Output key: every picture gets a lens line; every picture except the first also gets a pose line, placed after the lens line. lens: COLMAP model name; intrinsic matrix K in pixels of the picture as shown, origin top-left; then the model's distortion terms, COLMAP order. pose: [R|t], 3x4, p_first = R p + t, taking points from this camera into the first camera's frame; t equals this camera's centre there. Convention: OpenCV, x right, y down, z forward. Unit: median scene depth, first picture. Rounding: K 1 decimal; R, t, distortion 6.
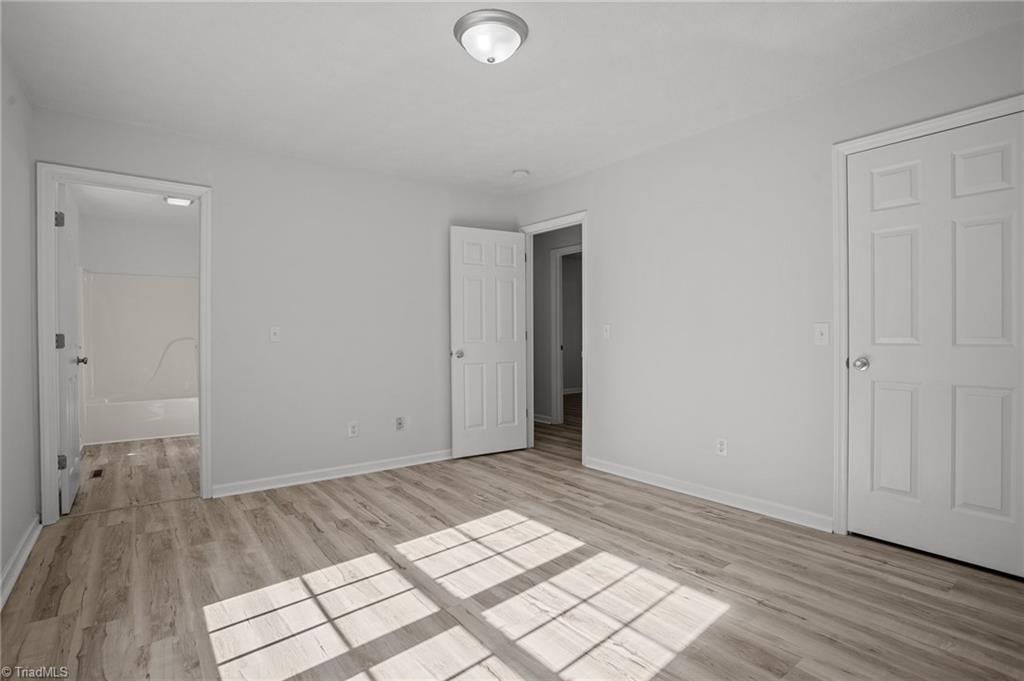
lens RADIAL K [[502.8, 0, 505.2], [0, 502.8, 335.7], [0, 0, 1]] dist [-0.076352, 0.031462]
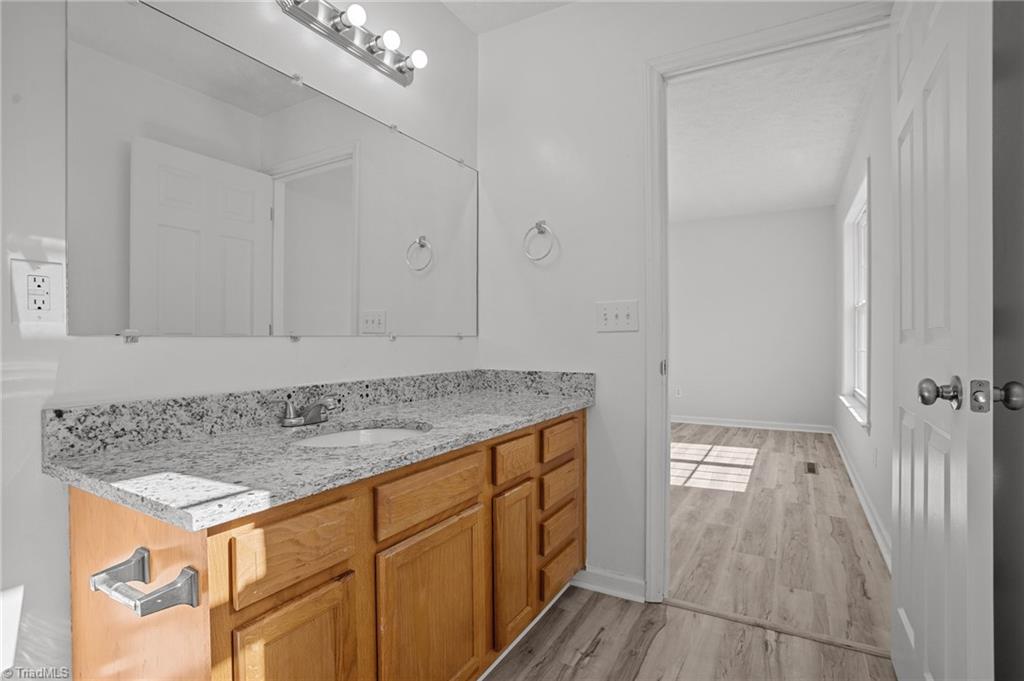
lens RADIAL K [[502.8, 0, 505.2], [0, 502.8, 335.7], [0, 0, 1]] dist [-0.076352, 0.031462]
pose [[-0.382860, 0.016121, 0.923666, -1.555201], [0.011963, 0.999850, -0.012492, 0.039454], [-0.923729, 0.006267, -0.382996, 1.990380]]
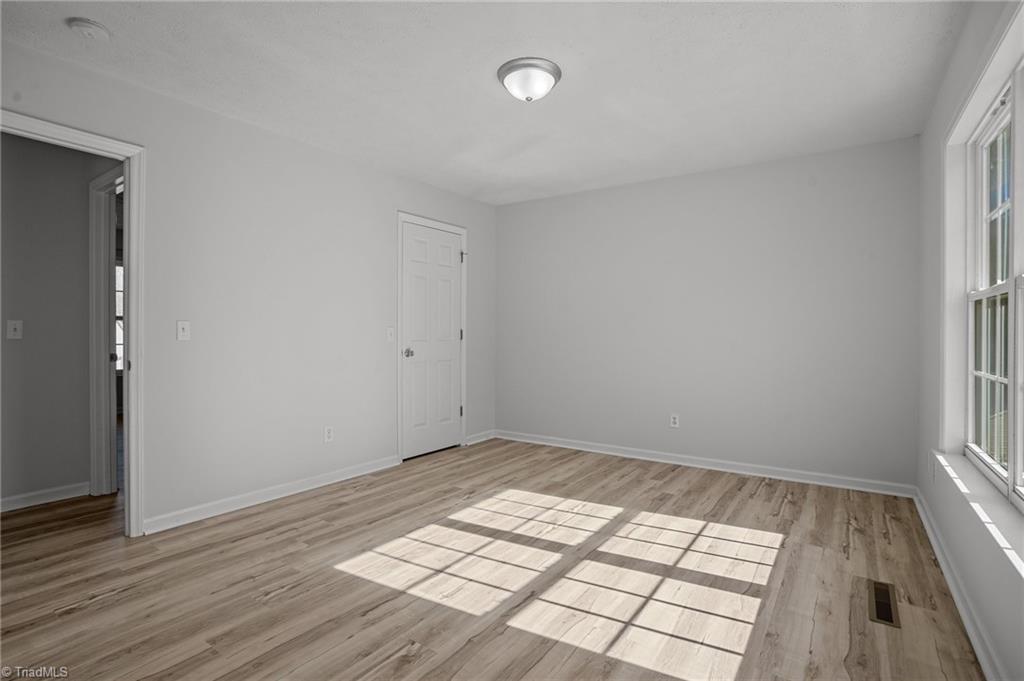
lens RADIAL K [[499.7, 0, 500.1], [0, 499.7, 335.7], [0, 0, 1]] dist [-0.084763, 0.040961]
pose [[-0.291467, -0.000556, 0.956581, -1.036950], [0.005640, 0.999981, 0.002300, -0.001058], [-0.956564, 0.006066, -0.291458, 1.306252]]
